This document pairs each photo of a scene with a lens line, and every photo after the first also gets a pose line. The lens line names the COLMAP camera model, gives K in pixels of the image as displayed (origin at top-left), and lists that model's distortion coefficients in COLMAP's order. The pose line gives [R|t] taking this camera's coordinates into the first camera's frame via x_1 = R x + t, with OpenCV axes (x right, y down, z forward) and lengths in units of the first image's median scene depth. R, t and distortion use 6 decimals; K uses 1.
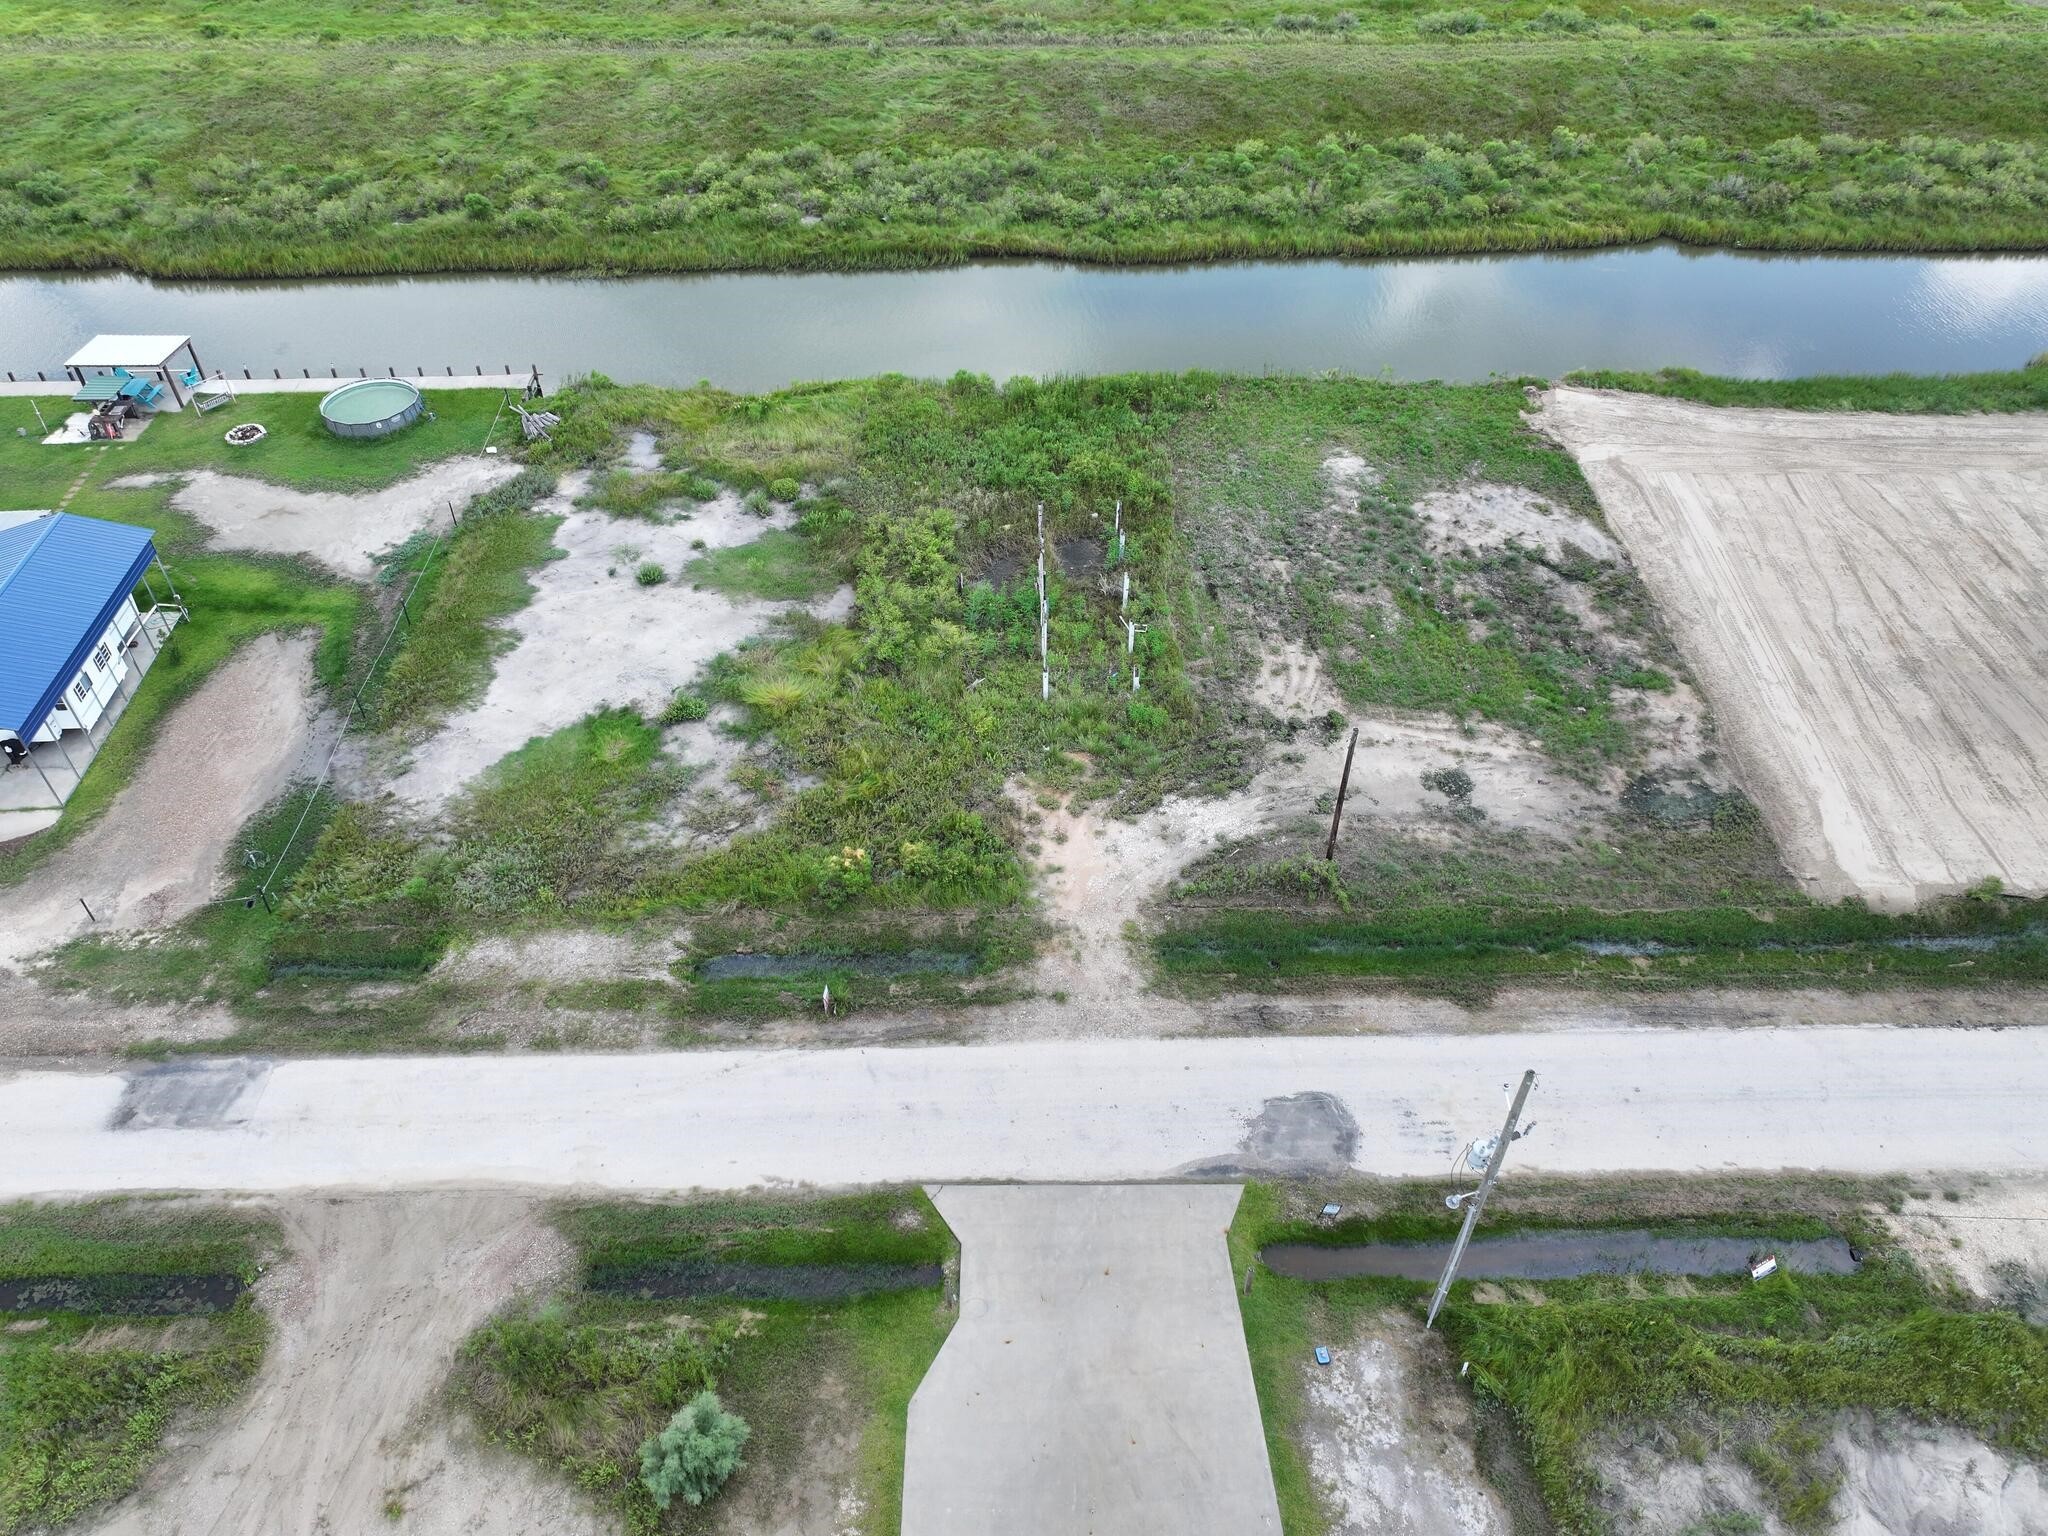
lens RADIAL K [[1430.9, 0, 1030.5], [0, 1430.9, 768.3], [0, 0, 1]] dist [0.000917, 0.015400]
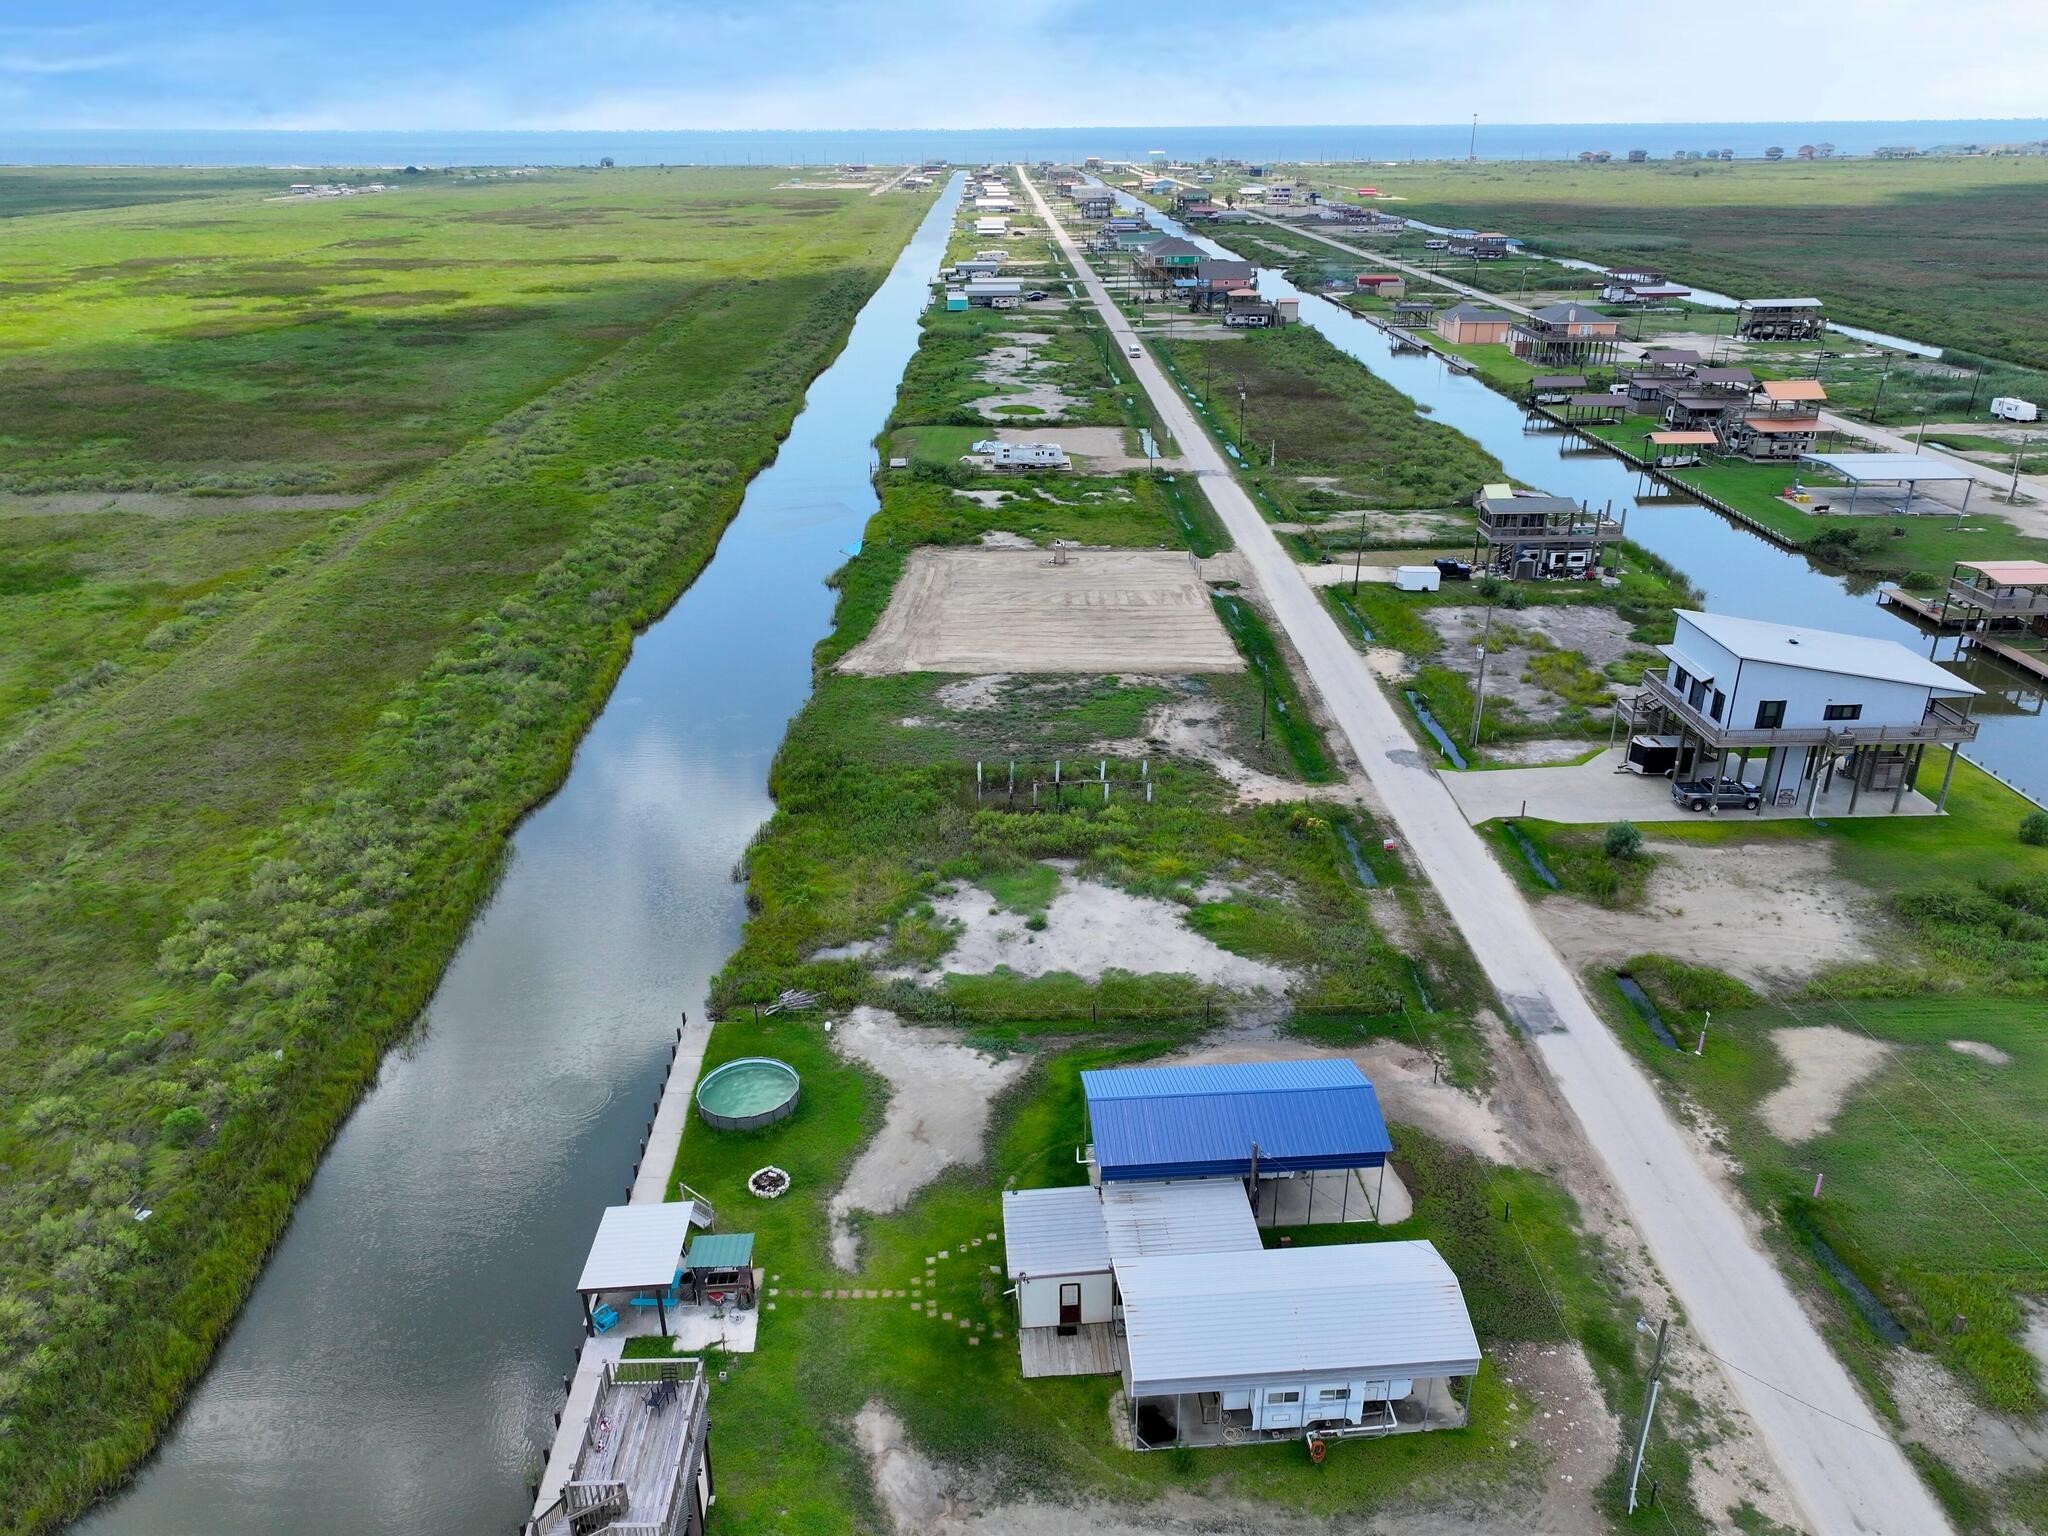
lens RADIAL K [[1436.5, 0, 1031.0], [0, 1436.5, 761.3], [0, 0, 1]] dist [0.005927, 0.004687]
pose [[-0.005213, -0.403852, 0.914810, -1.527584], [0.682838, 0.666896, 0.298299, -0.682110], [-0.730551, 0.626222, 0.272289, 0.573281]]
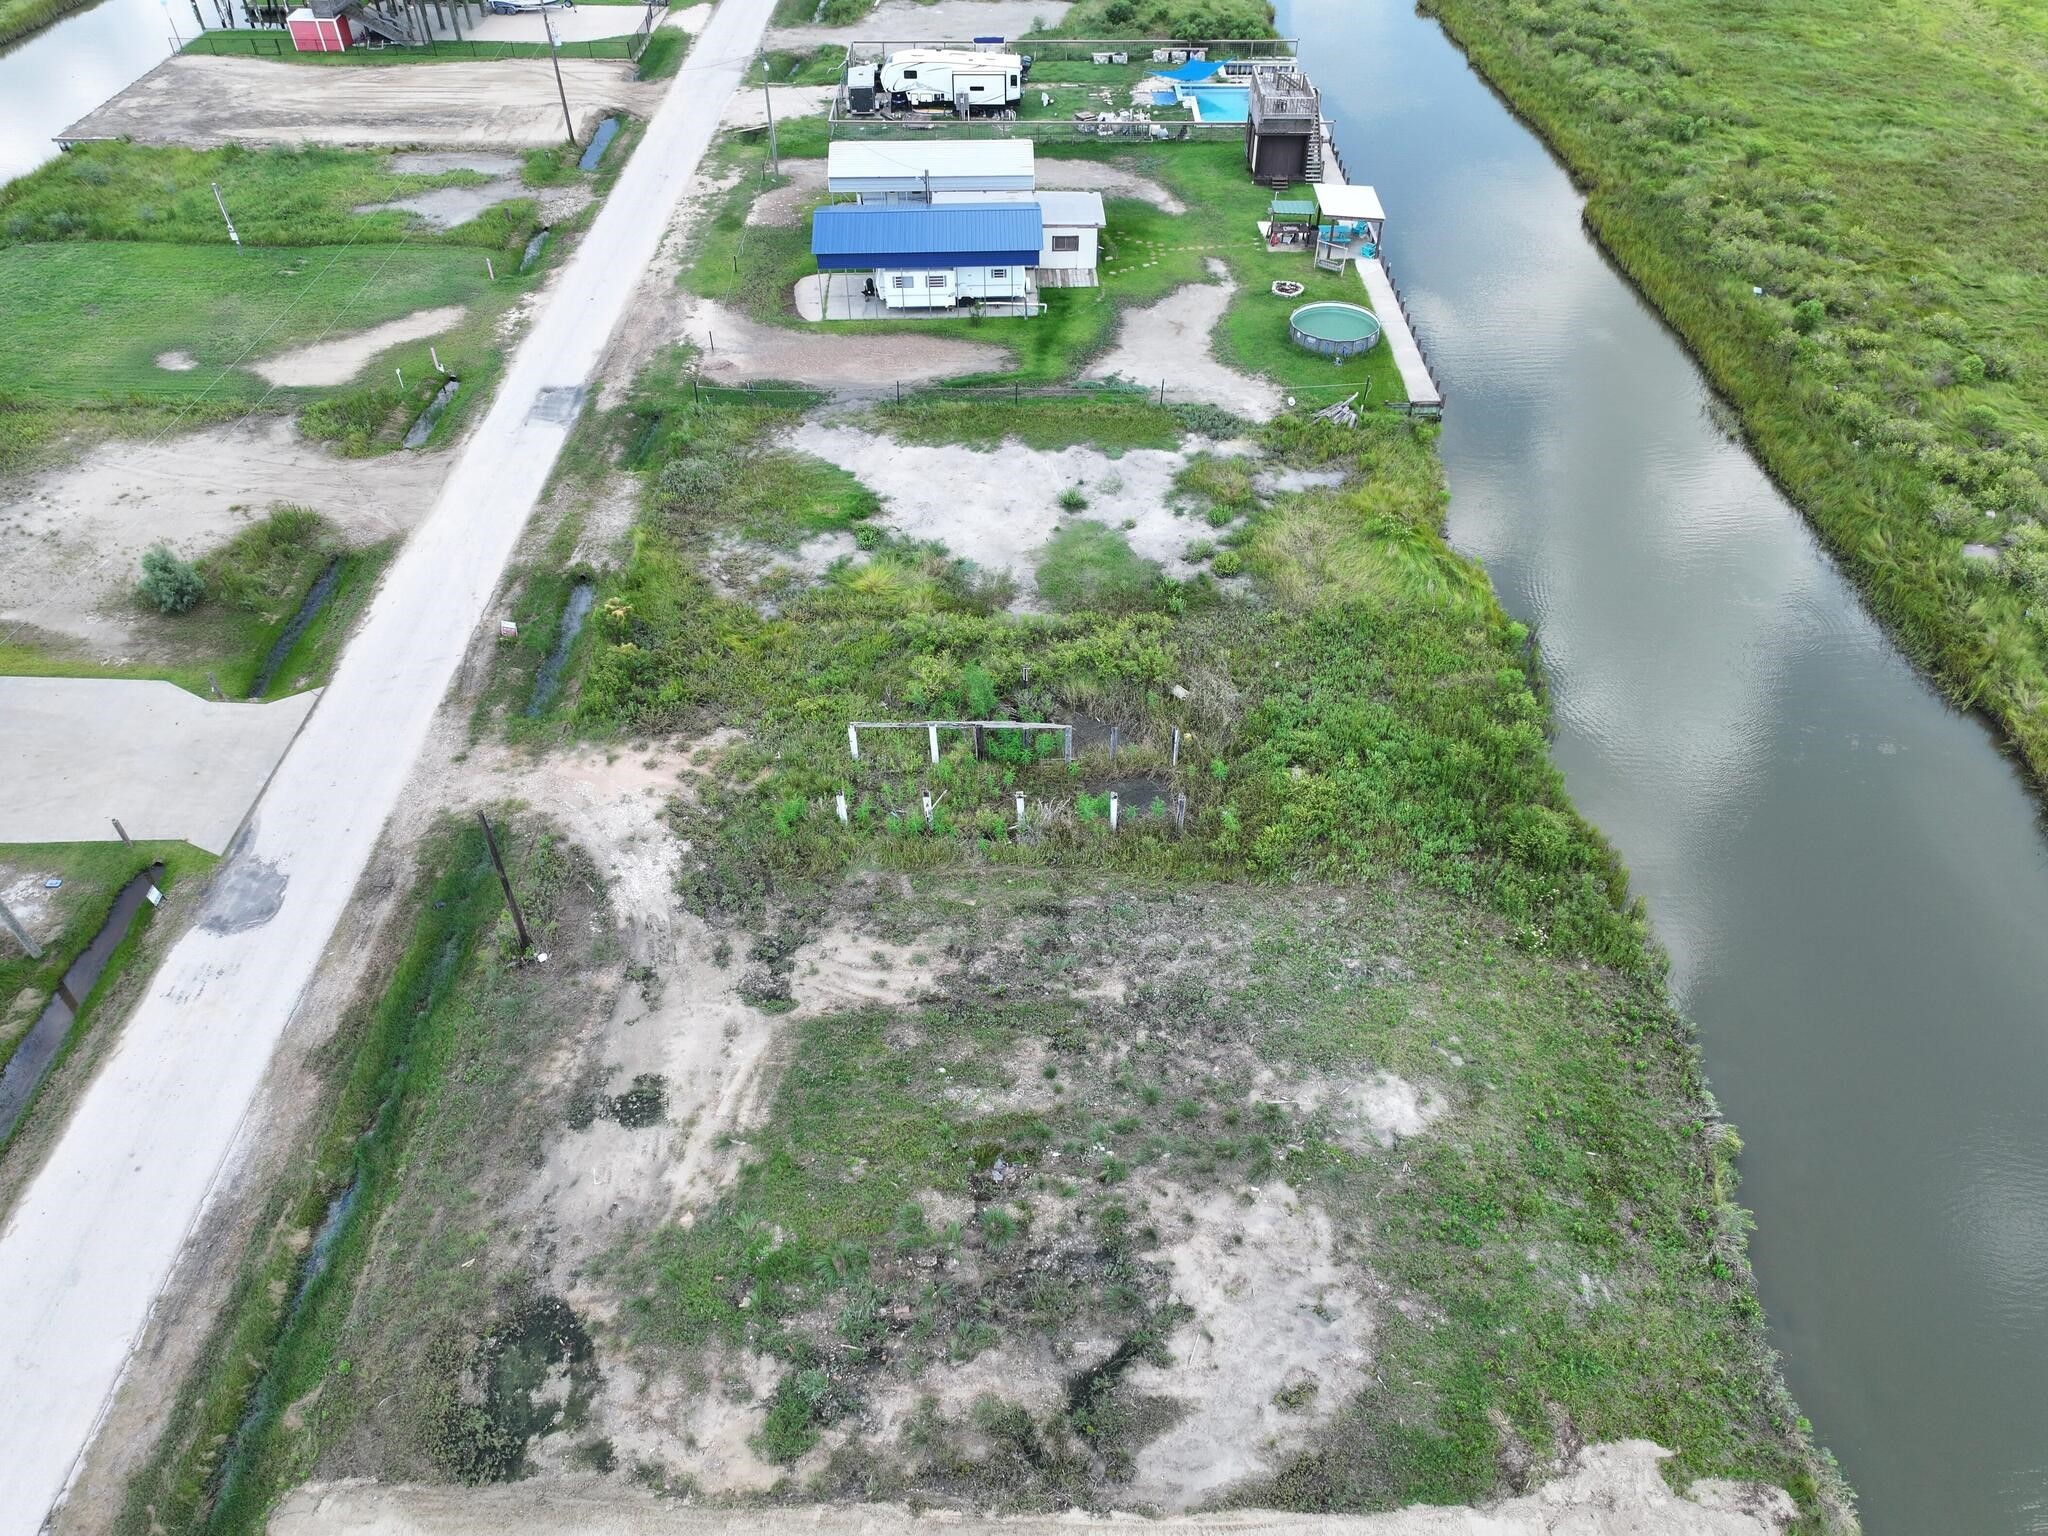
lens RADIAL K [[1436.5, 0, 1031.0], [0, 1436.5, 761.3], [0, 0, 1]] dist [0.005927, 0.004687]
pose [[-0.028906, 0.679183, -0.733400, 0.676190], [-0.678661, 0.525345, 0.513257, -0.587863], [0.733883, 0.512566, 0.445749, 0.642355]]
